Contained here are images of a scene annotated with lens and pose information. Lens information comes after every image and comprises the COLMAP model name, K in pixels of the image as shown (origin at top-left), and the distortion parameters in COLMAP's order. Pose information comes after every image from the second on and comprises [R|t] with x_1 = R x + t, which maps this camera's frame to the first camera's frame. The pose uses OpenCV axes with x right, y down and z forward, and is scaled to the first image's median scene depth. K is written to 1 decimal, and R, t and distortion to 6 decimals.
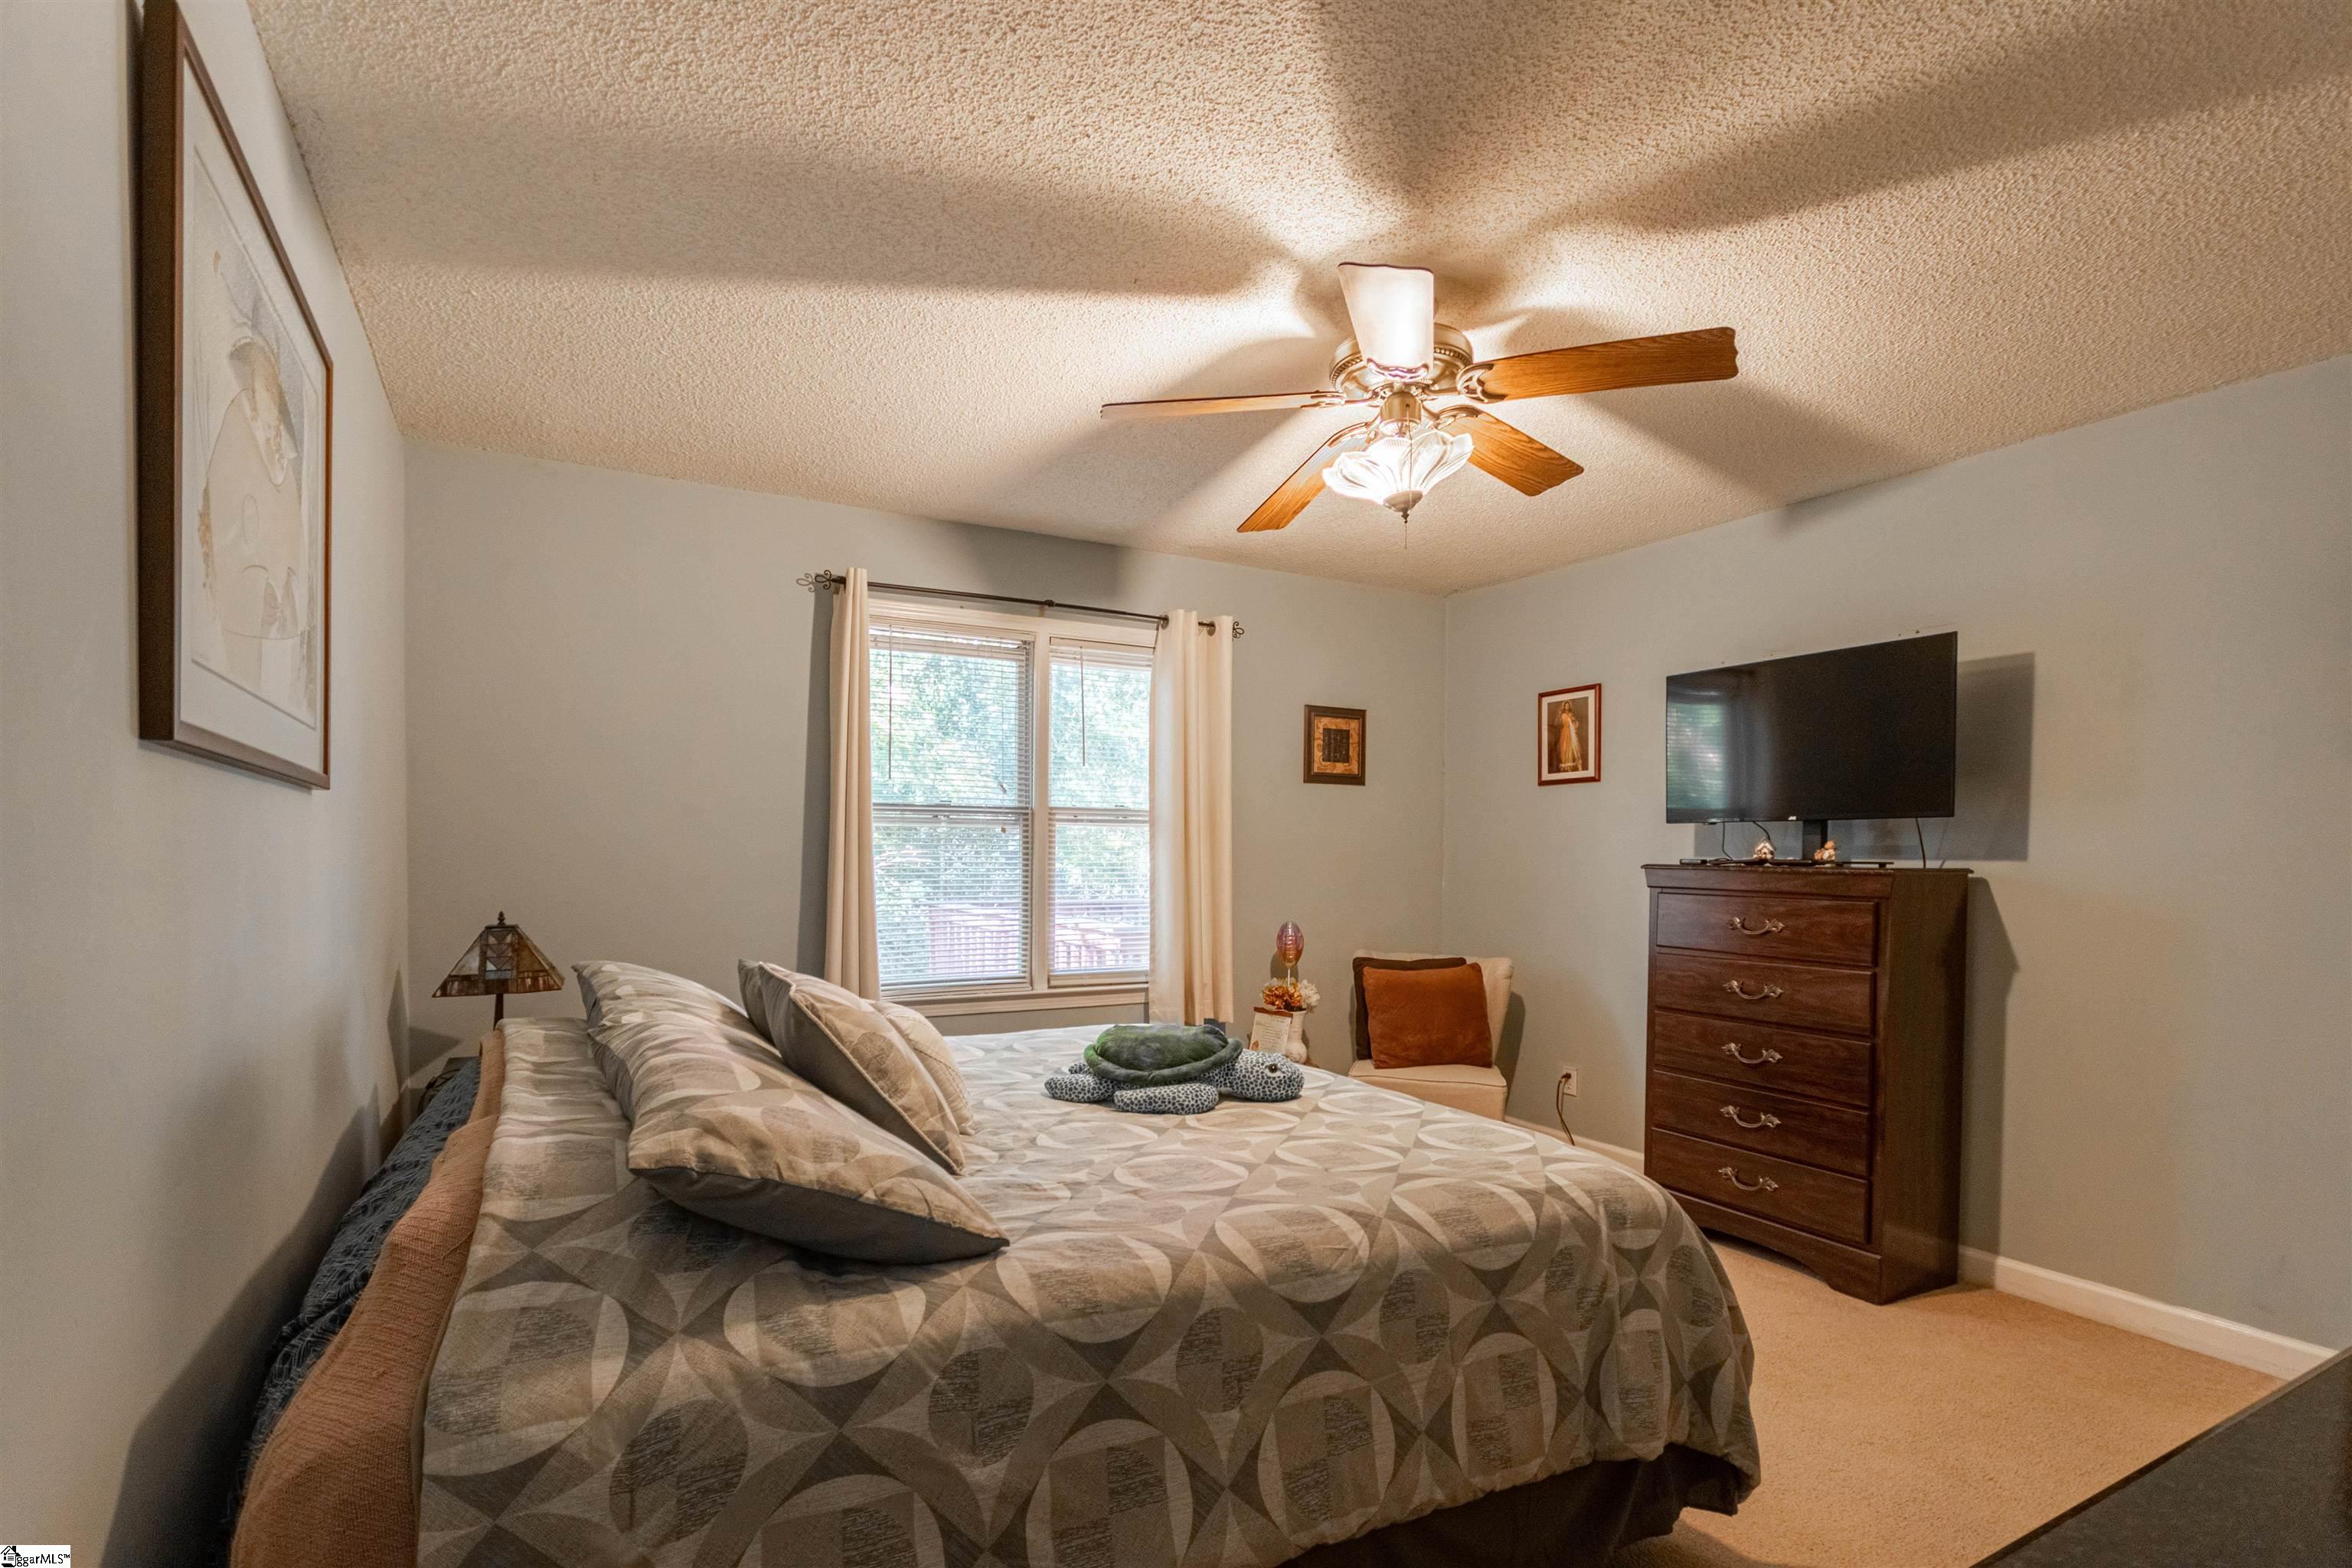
lens RADIAL K [[1089.3, 0, 1167.3], [0, 1089.3, 870.7], [0, 0, 1]] dist [-0.000410, 0.000016]
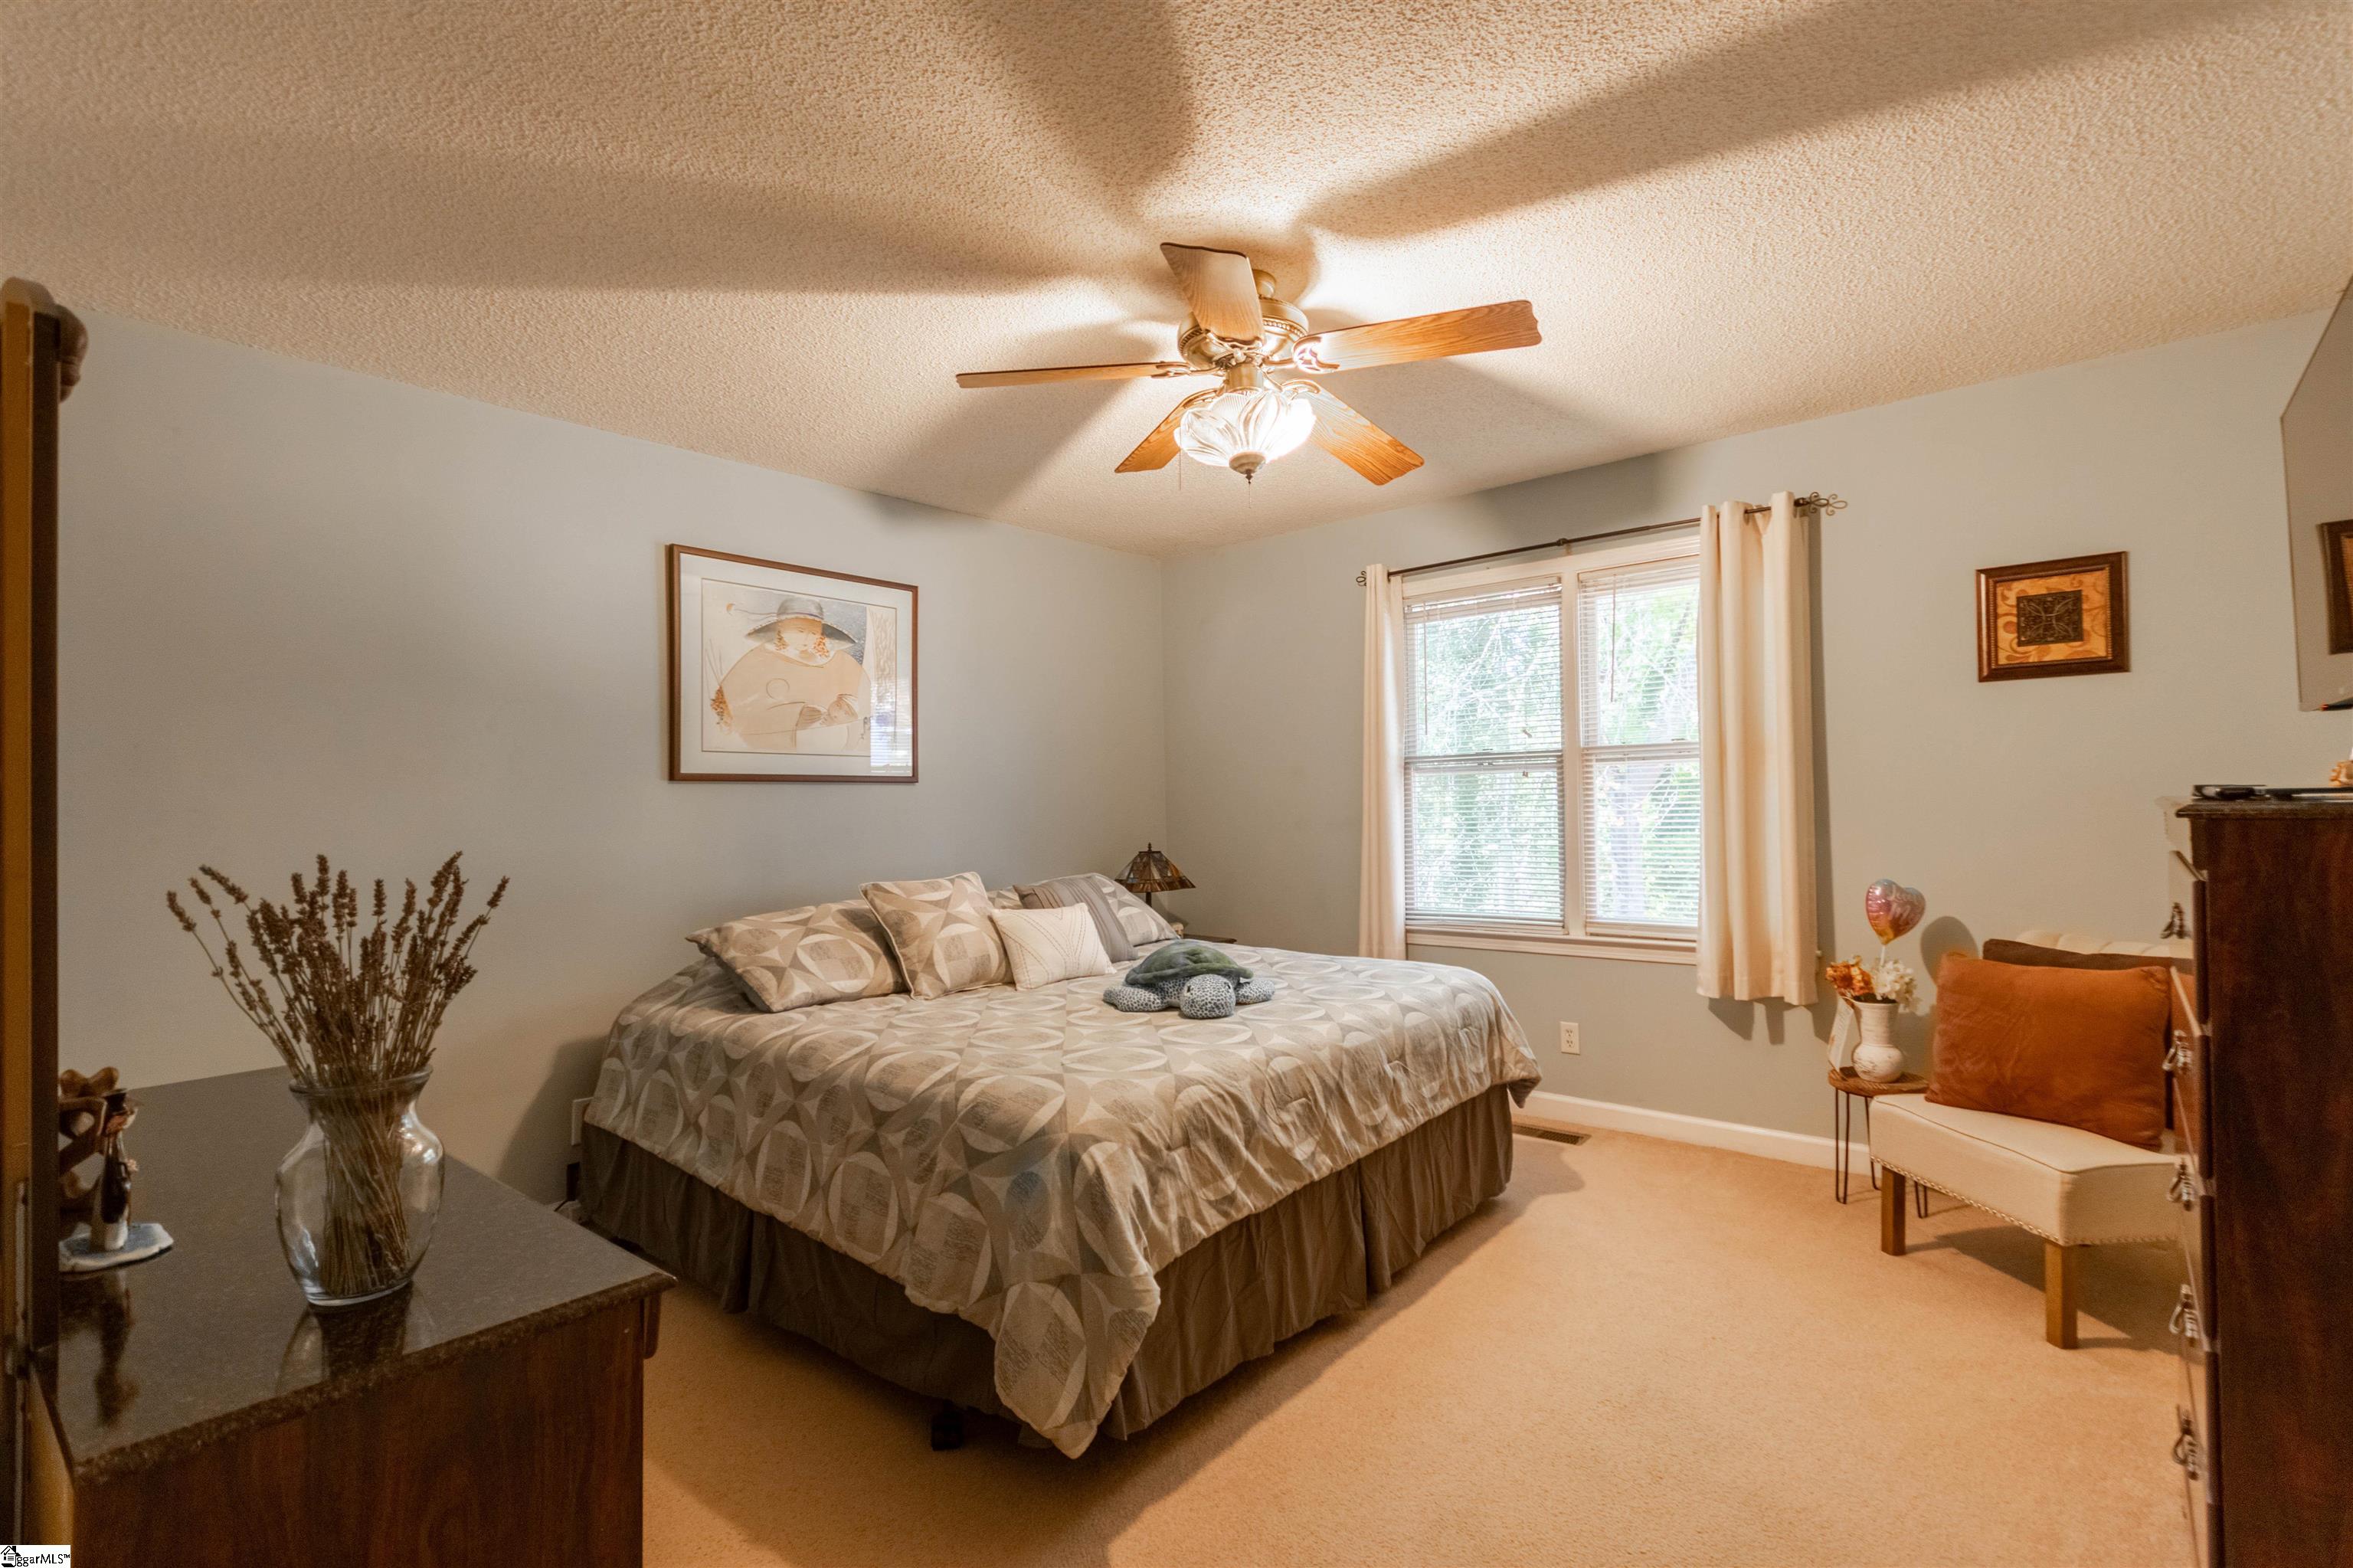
lens RADIAL K [[1098.0, 0, 1226.5], [0, 1098.0, 793.2], [0, 0, 1]] dist [-0.000760, -0.000118]
pose [[0.379594, -0.022386, -0.924882, 0.678804], [0.011652, 0.999744, -0.019416, -0.002303], [0.925080, -0.003407, 0.379758, 0.335401]]
